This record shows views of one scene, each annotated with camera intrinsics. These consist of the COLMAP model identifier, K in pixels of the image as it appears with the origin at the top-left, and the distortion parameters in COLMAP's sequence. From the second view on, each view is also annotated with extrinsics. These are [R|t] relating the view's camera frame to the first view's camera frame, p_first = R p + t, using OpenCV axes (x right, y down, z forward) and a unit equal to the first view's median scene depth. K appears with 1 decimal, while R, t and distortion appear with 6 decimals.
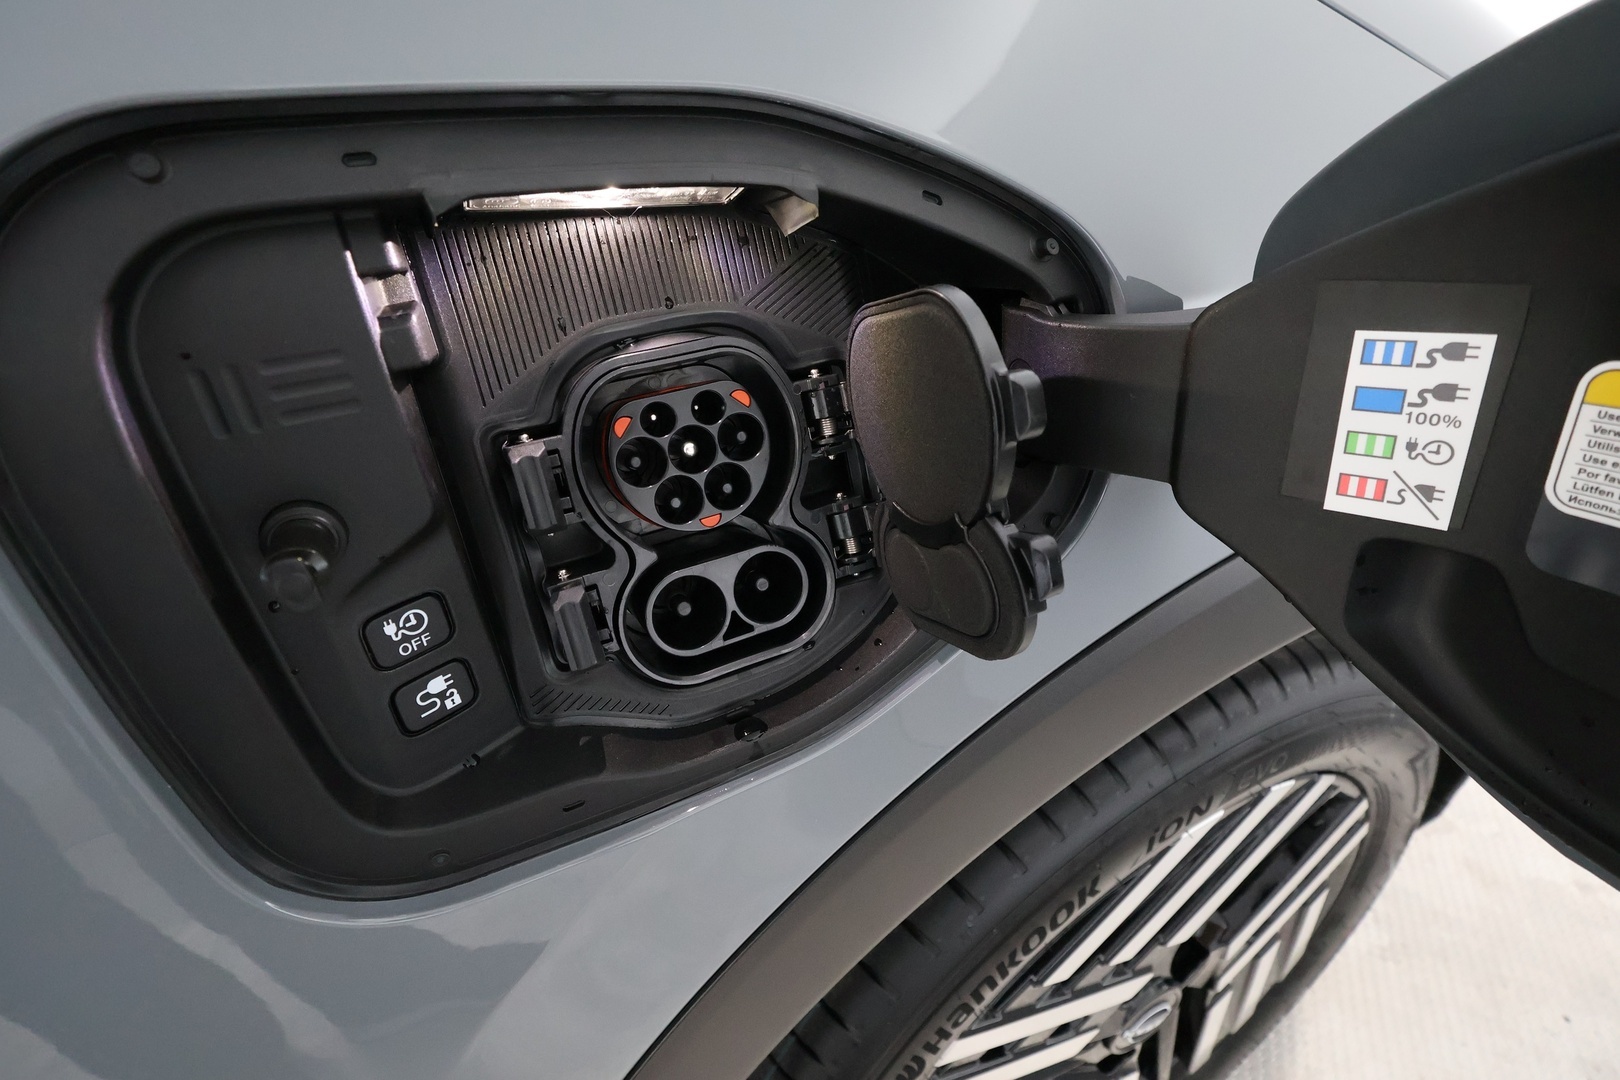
lens RADIAL K [[711.5, 0, 810.0], [0, 711.5, 540.0], [0, 0, 1]] dist [0.001376, -0.000404]
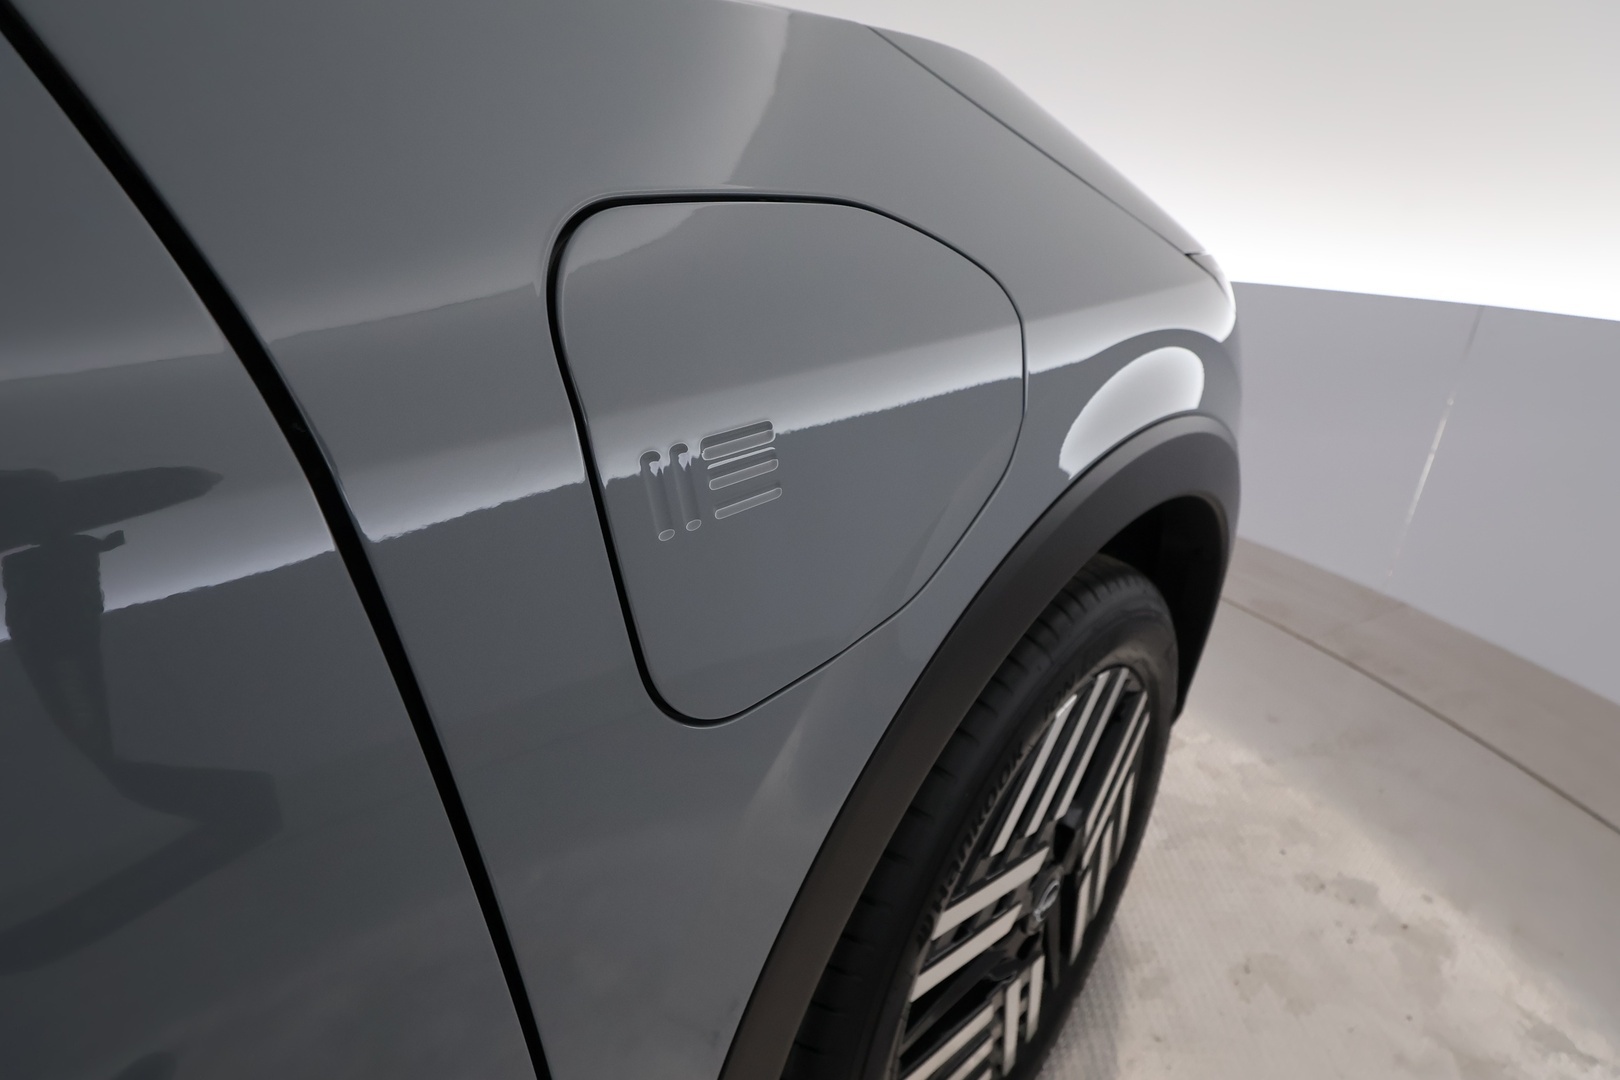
lens RADIAL K [[713.8, 0, 810.0], [0, 713.8, 540.0], [0, 0, 1]] dist [0.000244, -0.000305]
pose [[0.937028, -0.135584, 0.321863, -0.276008], [0.171451, 0.981458, -0.085700, 0.097173], [-0.304275, 0.135487, 0.942900, -0.178185]]
